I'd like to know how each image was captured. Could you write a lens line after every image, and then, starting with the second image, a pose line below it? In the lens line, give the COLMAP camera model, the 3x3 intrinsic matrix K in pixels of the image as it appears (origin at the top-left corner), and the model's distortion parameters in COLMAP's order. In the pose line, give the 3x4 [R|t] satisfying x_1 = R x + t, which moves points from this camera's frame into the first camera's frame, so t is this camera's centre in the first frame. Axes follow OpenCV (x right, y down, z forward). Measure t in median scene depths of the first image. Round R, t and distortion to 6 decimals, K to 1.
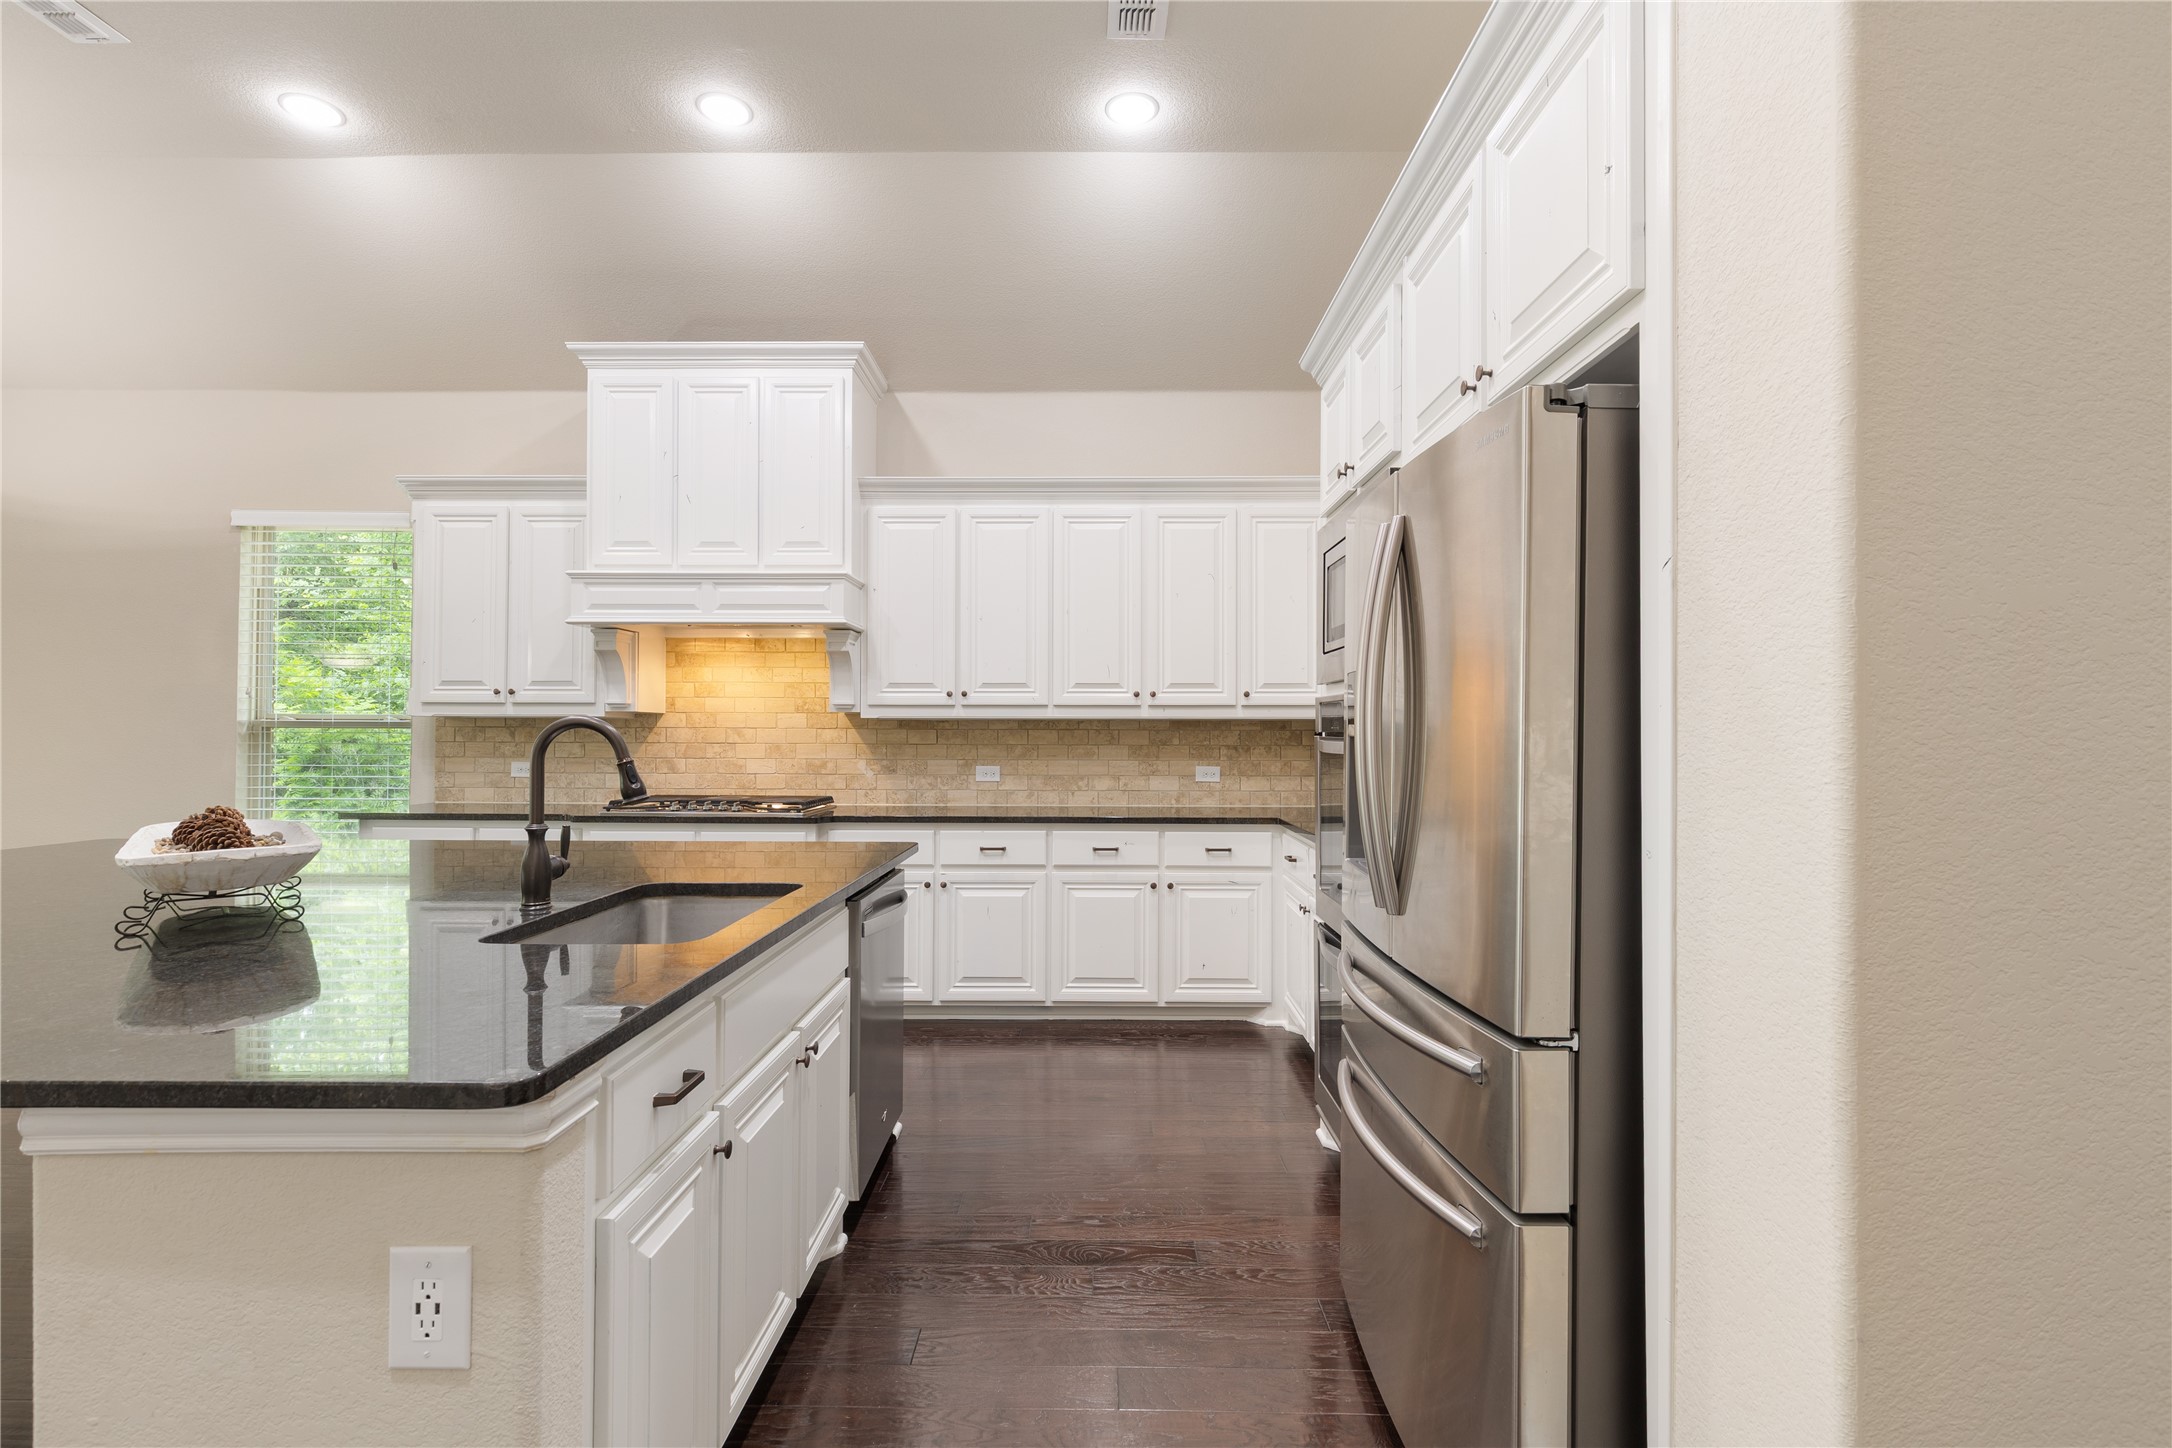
lens RADIAL K [[937.3, 0, 1086.0], [0, 937.3, 724.0], [0, 0, 1]] dist [0.002620, -0.000005]
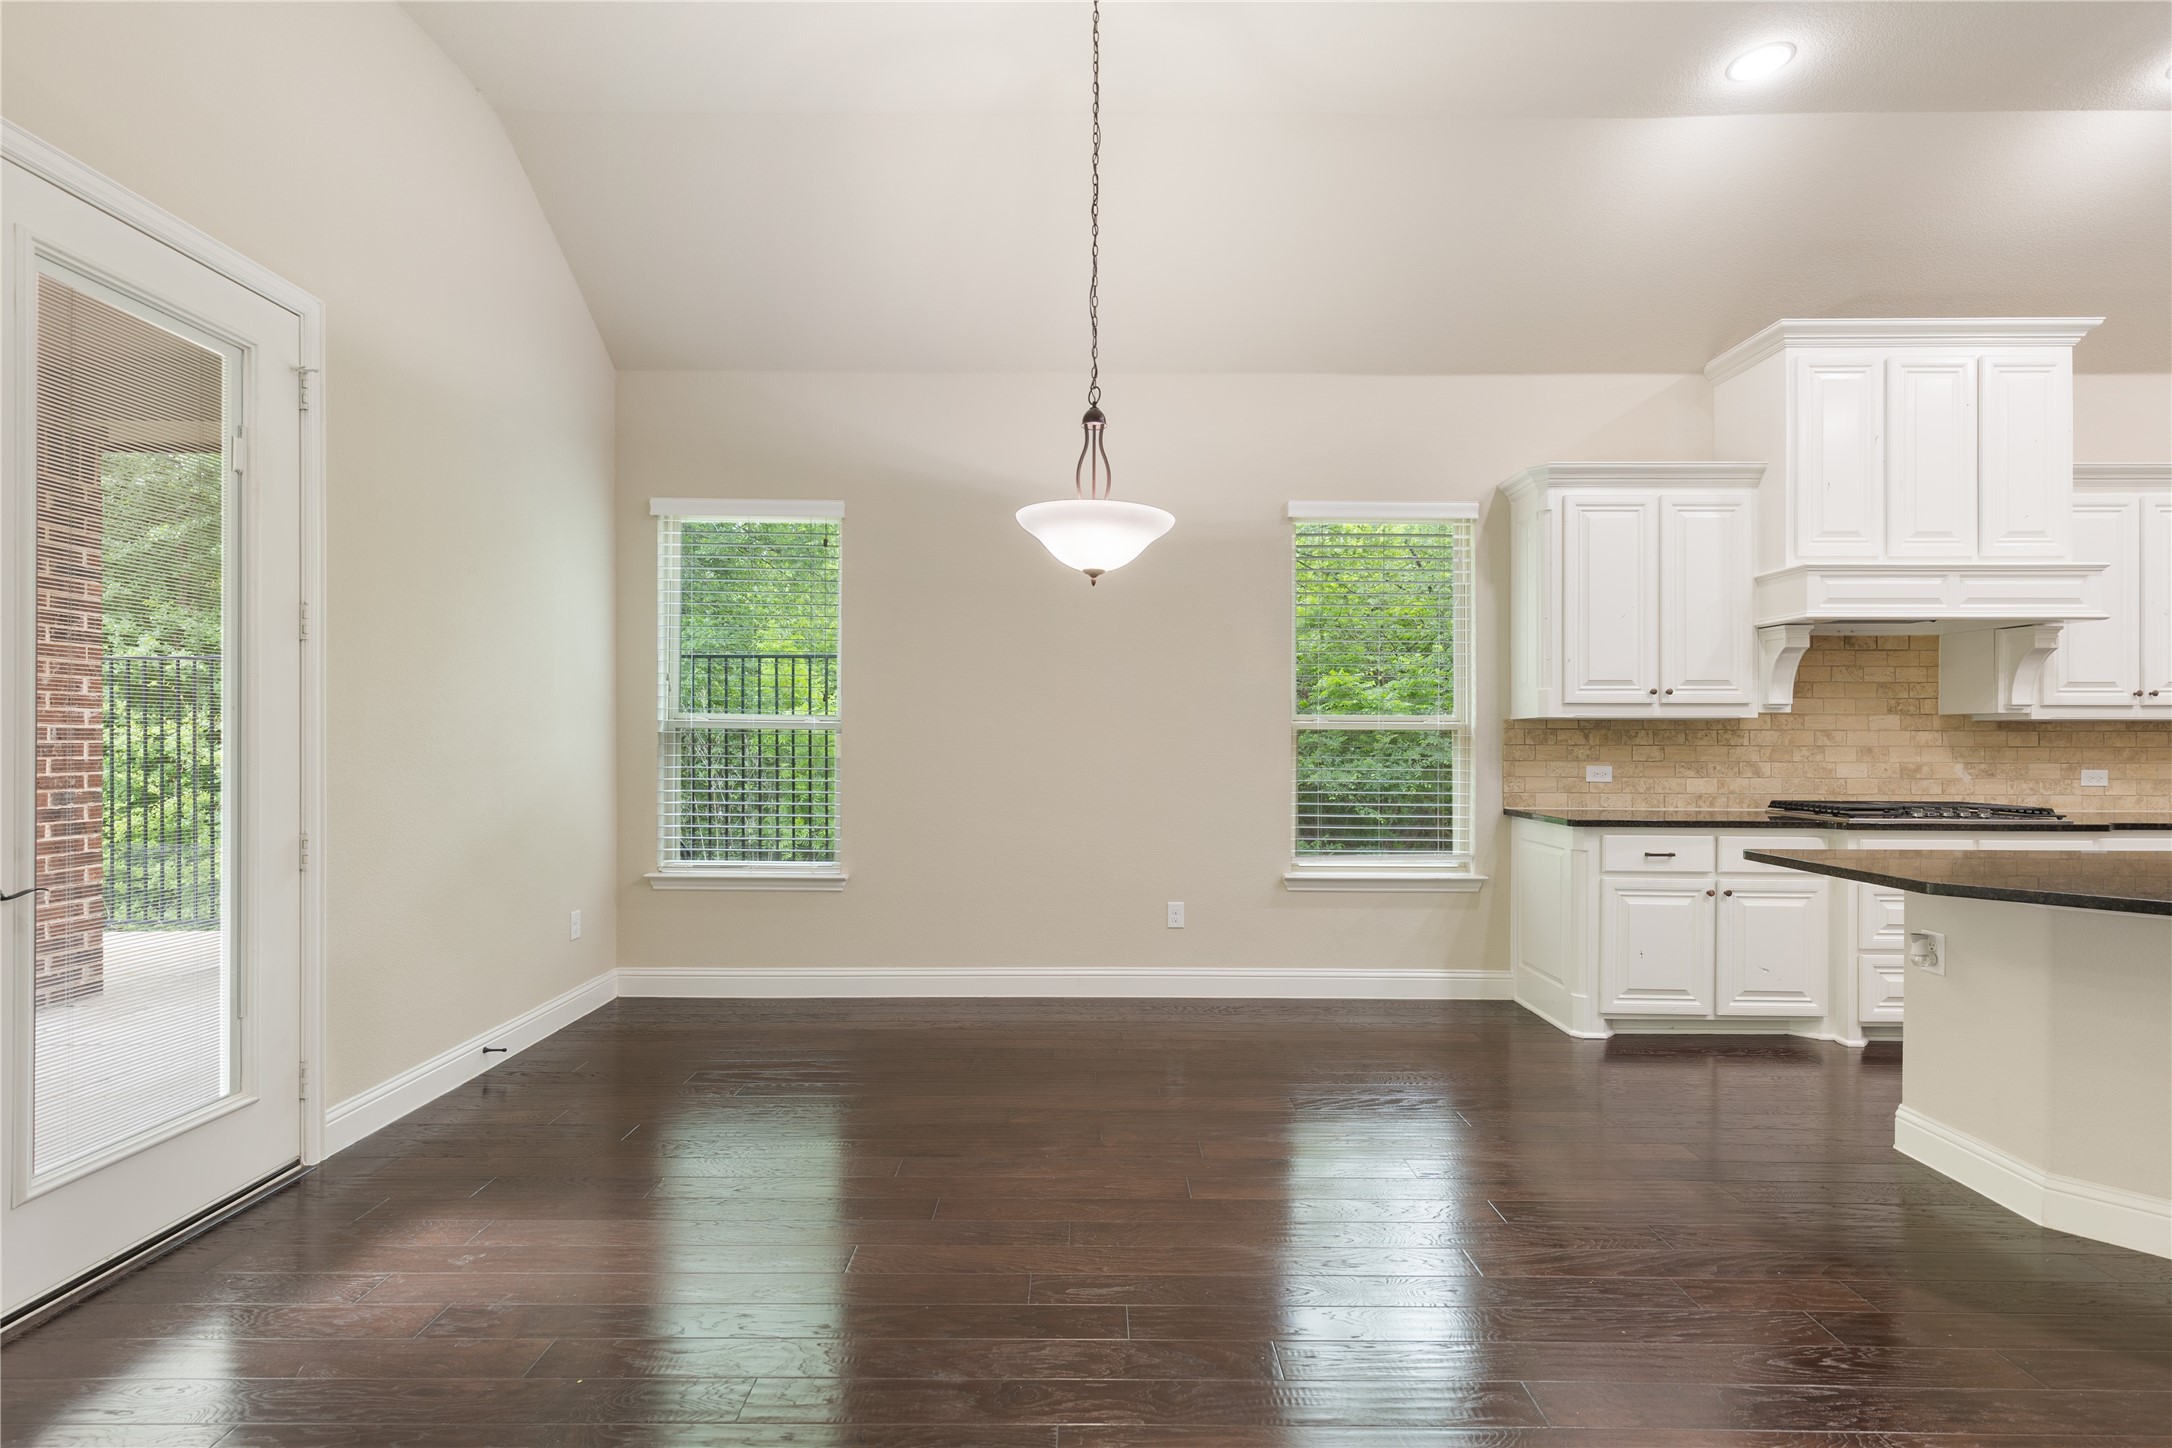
lens RADIAL K [[977.7, 0, 1086.0], [0, 977.7, 724.0], [0, 0, 1]] dist [0.009881, -0.001036]
pose [[0.999944, -0.001173, 0.010547, -1.126351], [0.001142, 0.999995, 0.003013, -0.005276], [-0.010550, -0.003001, 0.999940, 0.019955]]
